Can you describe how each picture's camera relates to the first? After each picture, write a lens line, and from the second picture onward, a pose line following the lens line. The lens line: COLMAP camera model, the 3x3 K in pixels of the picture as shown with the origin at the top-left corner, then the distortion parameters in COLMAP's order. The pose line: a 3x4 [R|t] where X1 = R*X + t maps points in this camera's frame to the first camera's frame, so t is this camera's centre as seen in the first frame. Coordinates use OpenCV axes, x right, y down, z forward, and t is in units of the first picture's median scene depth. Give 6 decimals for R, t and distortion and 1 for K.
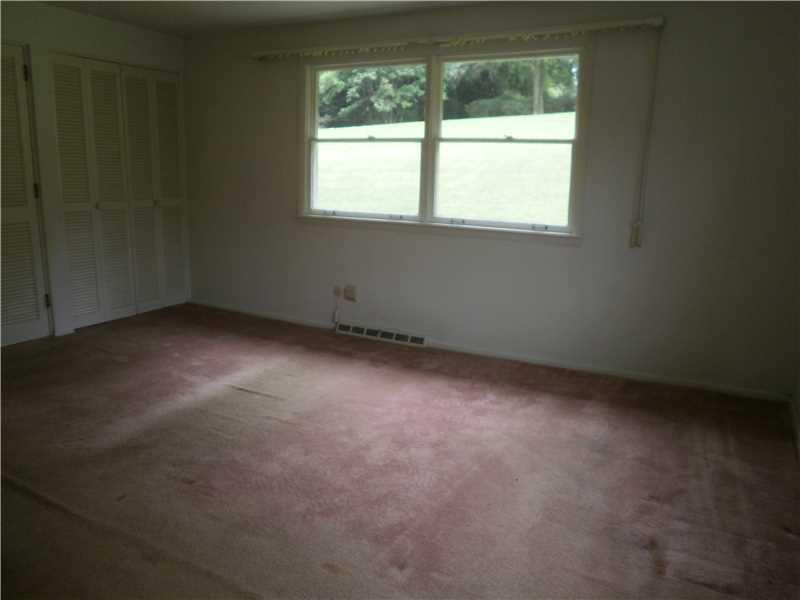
lens RADIAL K [[643.4, 0, 400.0], [0, 643.4, 300.0], [0, 0, 1]] dist [-0.329893, 0.534392]
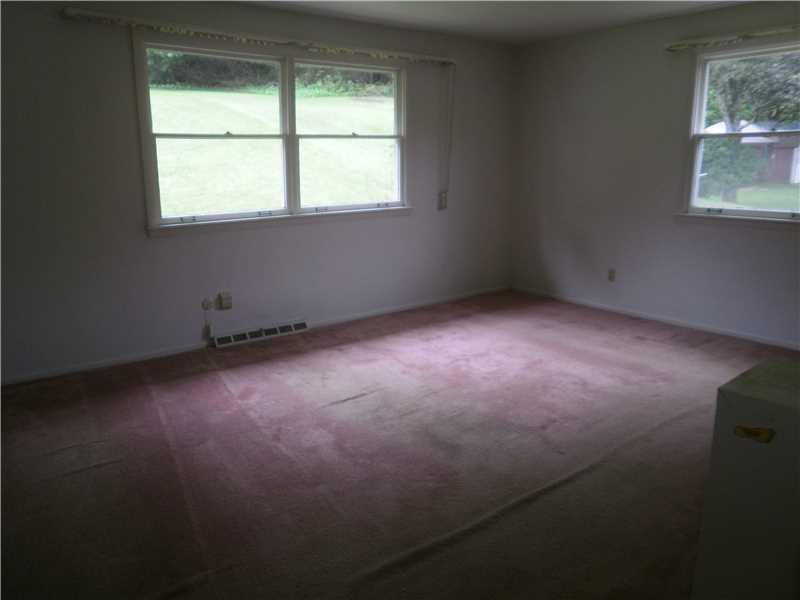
lens RADIAL K [[643.4, 0, 400.0], [0, 643.4, 300.0], [0, 0, 1]] dist [-0.329893, 0.534392]
pose [[0.359471, -0.220107, 0.906826, -0.866065], [0.203267, 0.966918, 0.154116, -0.108513], [-0.910749, 0.128927, 0.392319, 0.439446]]
